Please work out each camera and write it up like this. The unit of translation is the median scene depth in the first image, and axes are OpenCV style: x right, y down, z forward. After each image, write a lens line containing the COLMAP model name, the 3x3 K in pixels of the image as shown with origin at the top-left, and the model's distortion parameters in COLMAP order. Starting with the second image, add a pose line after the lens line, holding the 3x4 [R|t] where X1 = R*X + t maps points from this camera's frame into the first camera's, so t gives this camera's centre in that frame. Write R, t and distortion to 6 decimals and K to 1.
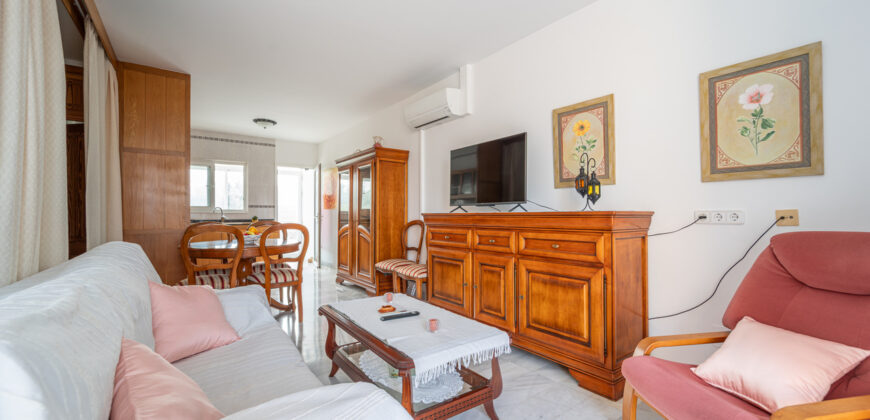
lens RADIAL K [[347.9, 0, 435.6], [0, 347.9, 215.5], [0, 0, 1]] dist [-0.004021, 0.000755]
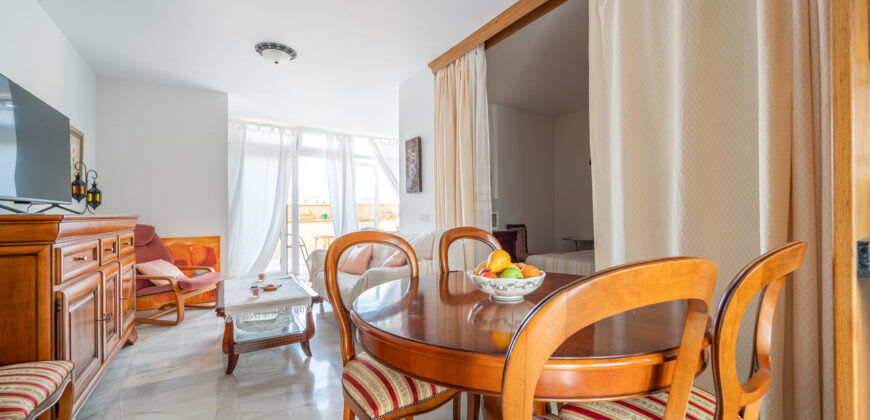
lens RADIAL K [[347.9, 0, 435.6], [0, 347.9, 211.2], [0, 0, 1]] dist [-0.004021, 0.000755]
pose [[-0.998132, 0.015446, 0.059116, -0.760191], [0.015338, 0.999880, -0.002293, -0.004538], [-0.059144, -0.001382, -0.998248, 2.043252]]
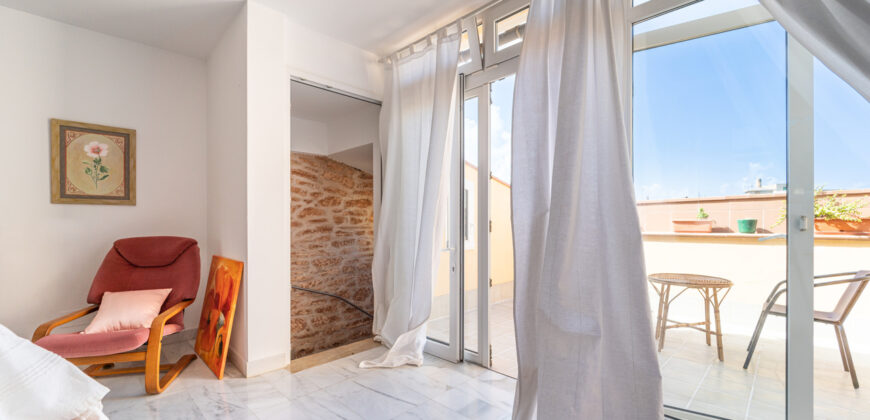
lens RADIAL K [[347.9, 0, 439.8], [0, 347.9, 216.5], [0, 0, 1]] dist [-0.004021, 0.000755]
pose [[-0.162975, 0.018666, 0.986454, -0.607031], [0.011260, 0.999791, -0.017058, -0.008111], [-0.986566, 0.008327, -0.163151, -0.168268]]
